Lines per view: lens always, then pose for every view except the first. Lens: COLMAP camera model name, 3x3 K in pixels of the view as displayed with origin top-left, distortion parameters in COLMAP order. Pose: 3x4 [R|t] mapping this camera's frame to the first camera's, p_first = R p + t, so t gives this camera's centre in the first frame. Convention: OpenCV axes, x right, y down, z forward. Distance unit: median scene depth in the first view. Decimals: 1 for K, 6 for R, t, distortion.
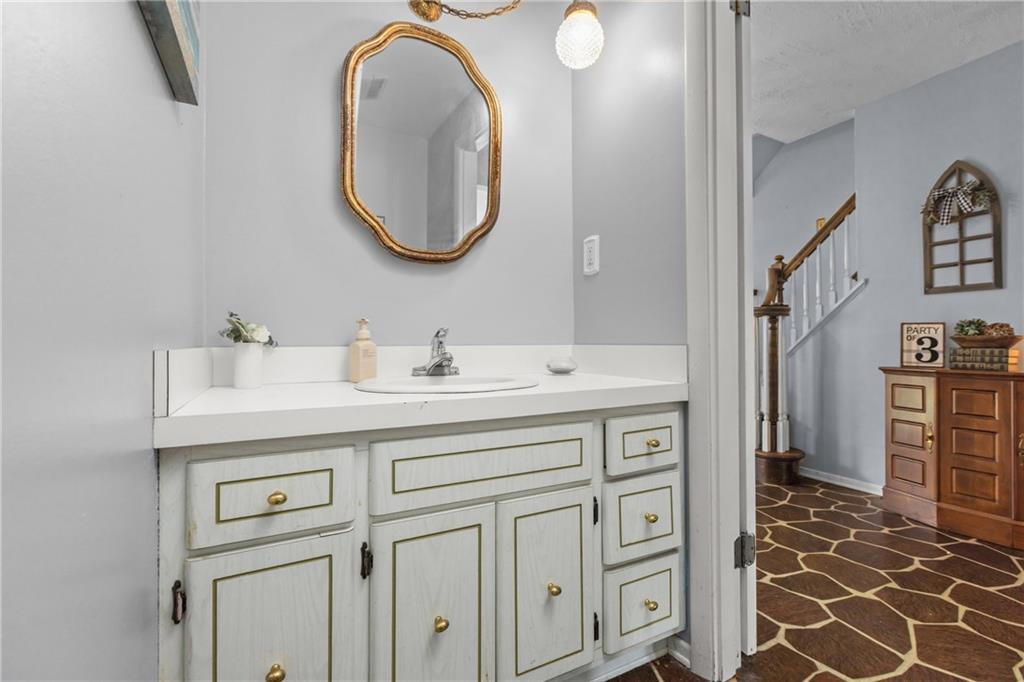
lens RADIAL K [[459.4, 0, 518.0], [0, 459.4, 336.1], [0, 0, 1]] dist [0.000712, -0.000104]
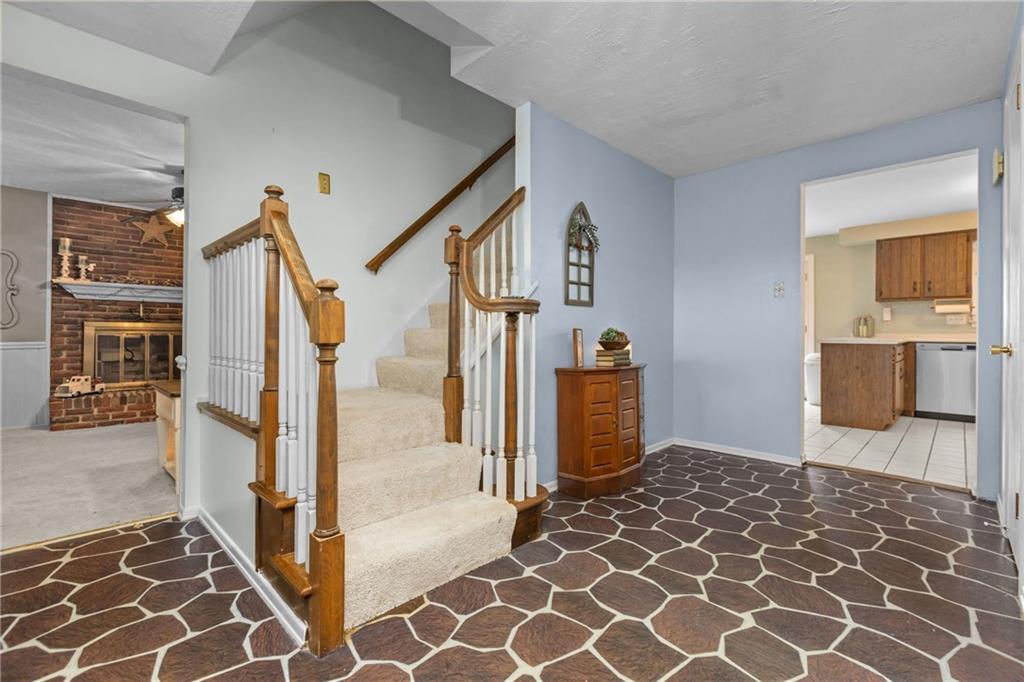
lens RADIAL K [[459.4, 0, 518.0], [0, 459.4, 336.1], [0, 0, 1]] dist [0.000712, -0.000104]
pose [[-0.302864, 0.001614, 0.953032, -0.193883], [-0.020218, 0.999763, -0.008118, 0.000963], [-0.952819, -0.021727, -0.302759, 1.525858]]
